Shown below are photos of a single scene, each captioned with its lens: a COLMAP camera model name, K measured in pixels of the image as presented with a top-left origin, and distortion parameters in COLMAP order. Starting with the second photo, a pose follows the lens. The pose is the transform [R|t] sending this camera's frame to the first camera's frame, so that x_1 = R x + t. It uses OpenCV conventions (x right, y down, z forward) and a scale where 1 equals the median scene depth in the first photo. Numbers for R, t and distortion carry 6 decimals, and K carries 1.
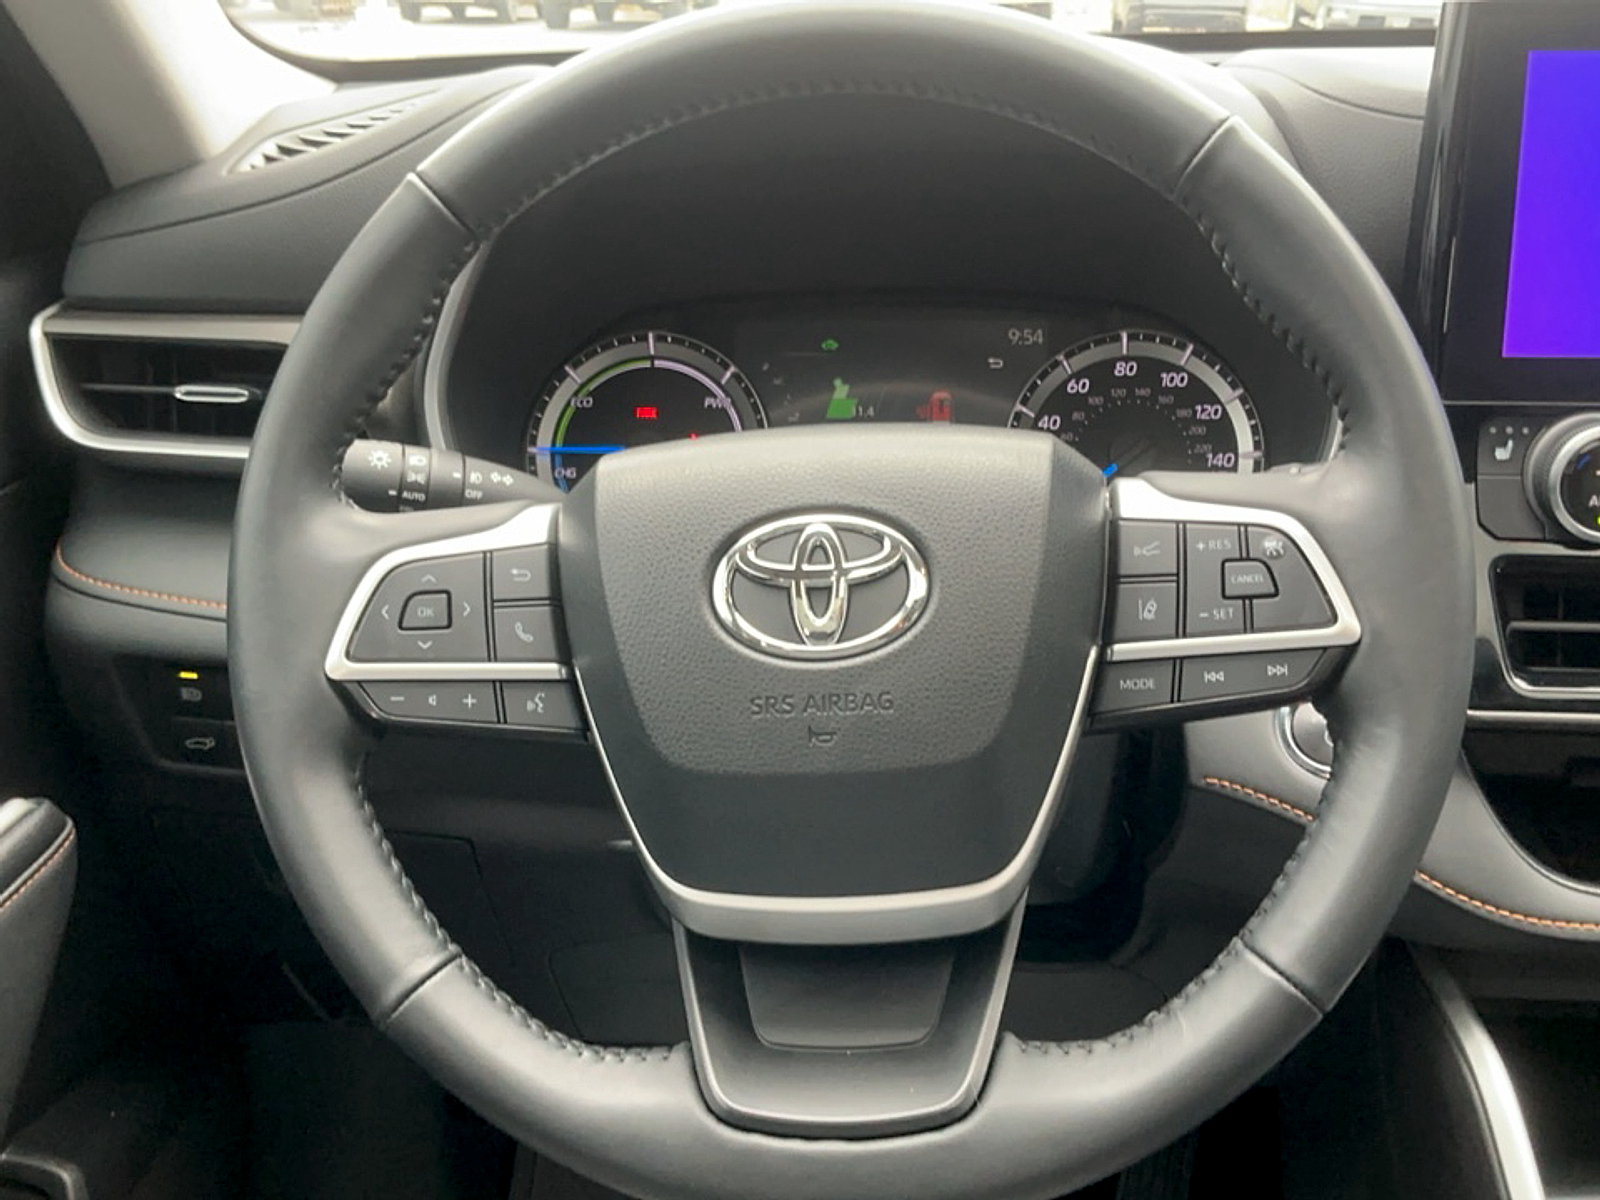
lens RADIAL K [[1639.4, 0, 798.6], [0, 1639.4, 602.4], [0, 0, 1]] dist [0.073635, -0.112510]
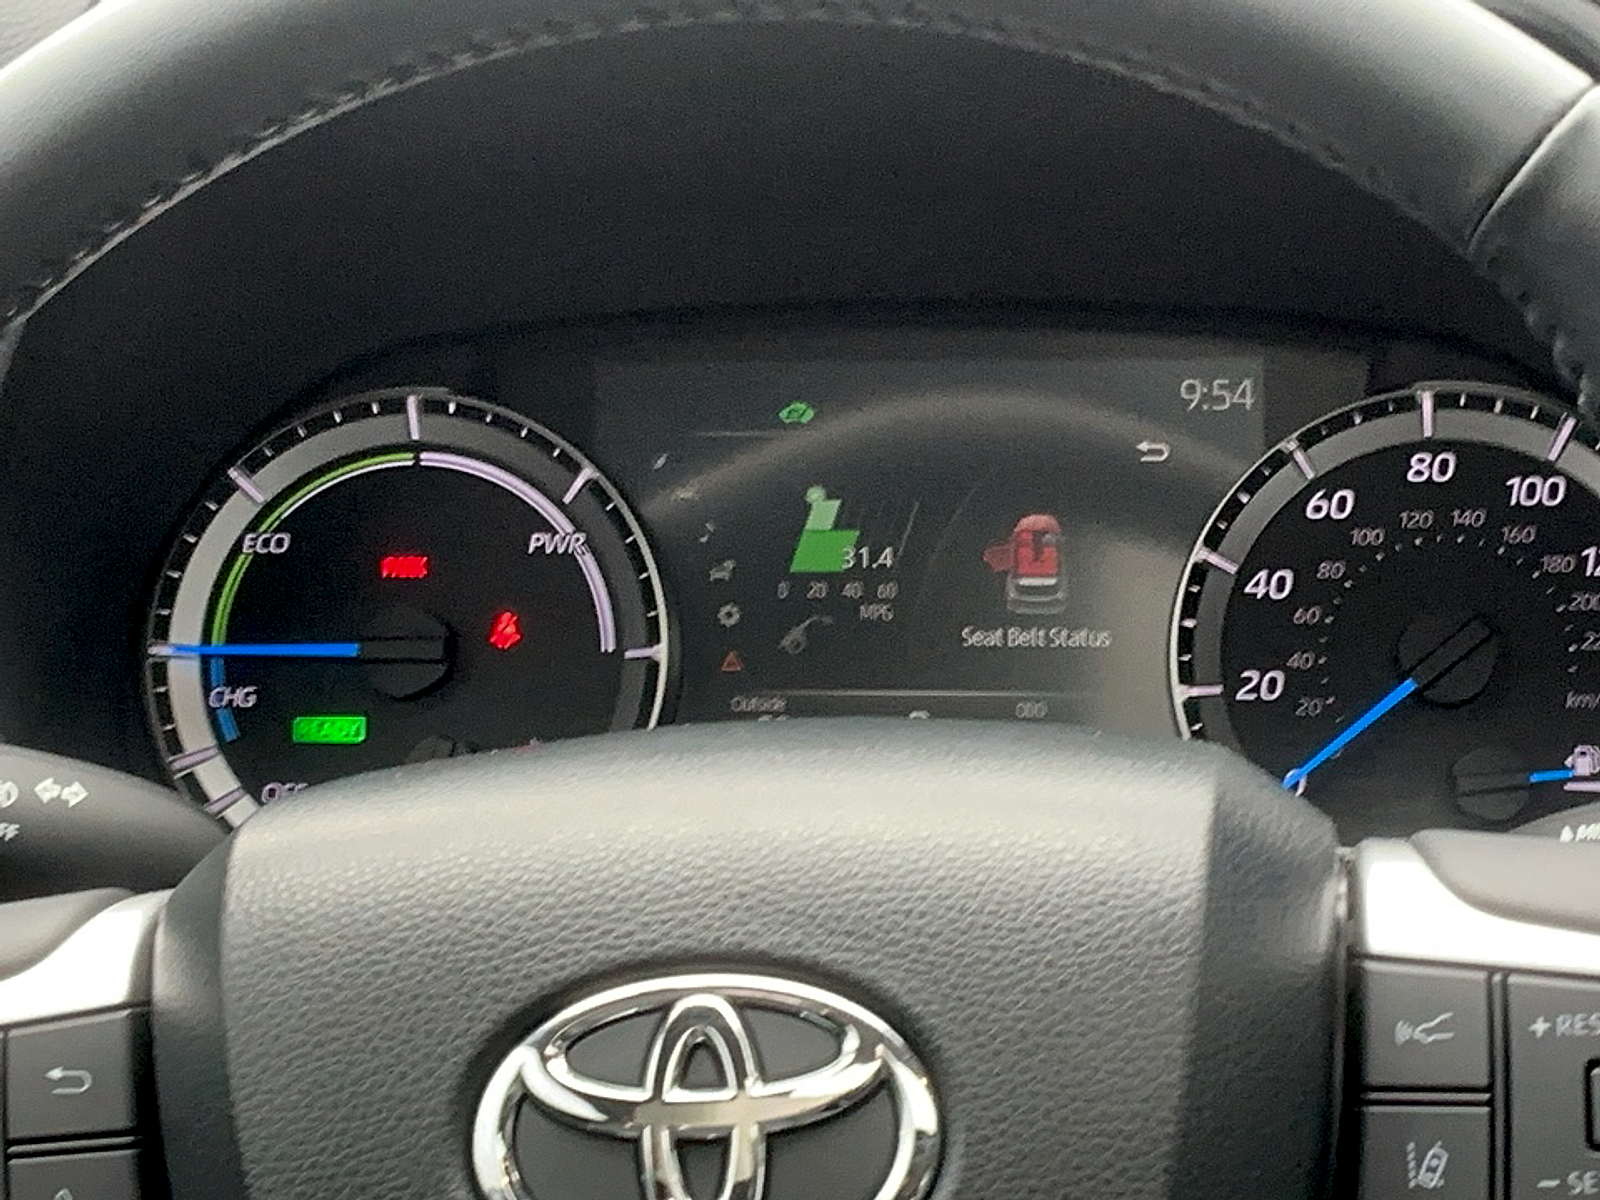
lens RADIAL K [[3483.9, 0, 807.4], [0, 3483.9, 591.4], [0, 0, 1]] dist [0.075450, 0.000000]
pose [[0.999804, -0.013789, -0.014197, 0.052290], [0.013508, 0.999714, -0.019753, -0.128972], [0.014465, 0.019557, 0.999704, 0.020551]]
